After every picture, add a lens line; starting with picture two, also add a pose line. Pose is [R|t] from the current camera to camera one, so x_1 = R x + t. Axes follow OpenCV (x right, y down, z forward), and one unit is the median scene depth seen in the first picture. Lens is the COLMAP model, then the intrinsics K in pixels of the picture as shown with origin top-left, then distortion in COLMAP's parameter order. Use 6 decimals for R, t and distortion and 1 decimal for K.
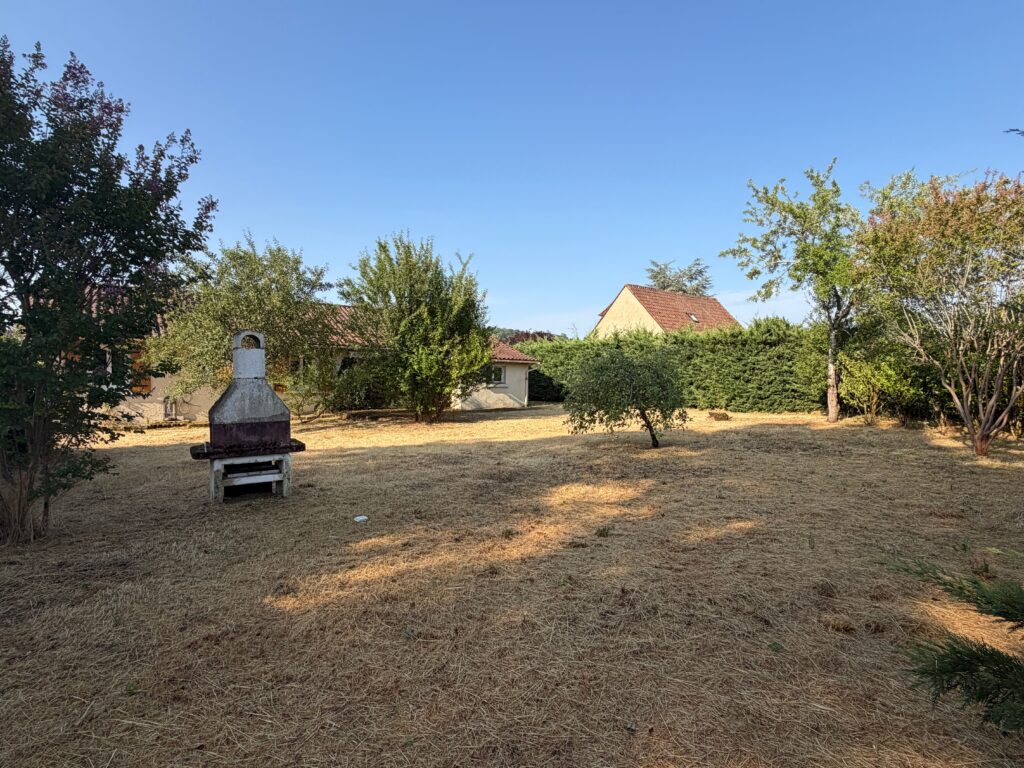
lens RADIAL K [[536.5, 0, 512.0], [0, 536.5, 384.0], [0, 0, 1]] dist [0.000161, 0.000016]
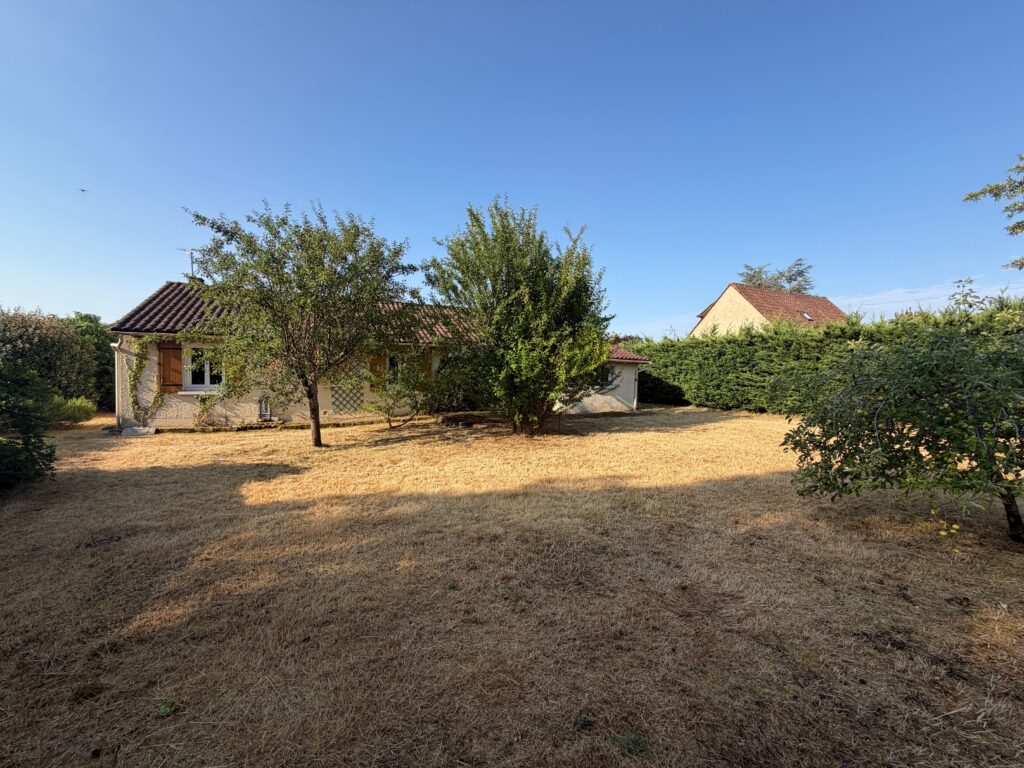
lens RADIAL K [[407.0, 0, 508.2], [0, 407.0, 386.2], [0, 0, 1]] dist [-0.000132, 0.000446]
pose [[0.977893, 0.012399, -0.208737, -0.058511], [-0.009378, 0.999837, 0.015453, -0.010992], [0.208895, -0.013154, 0.977850, 0.391161]]
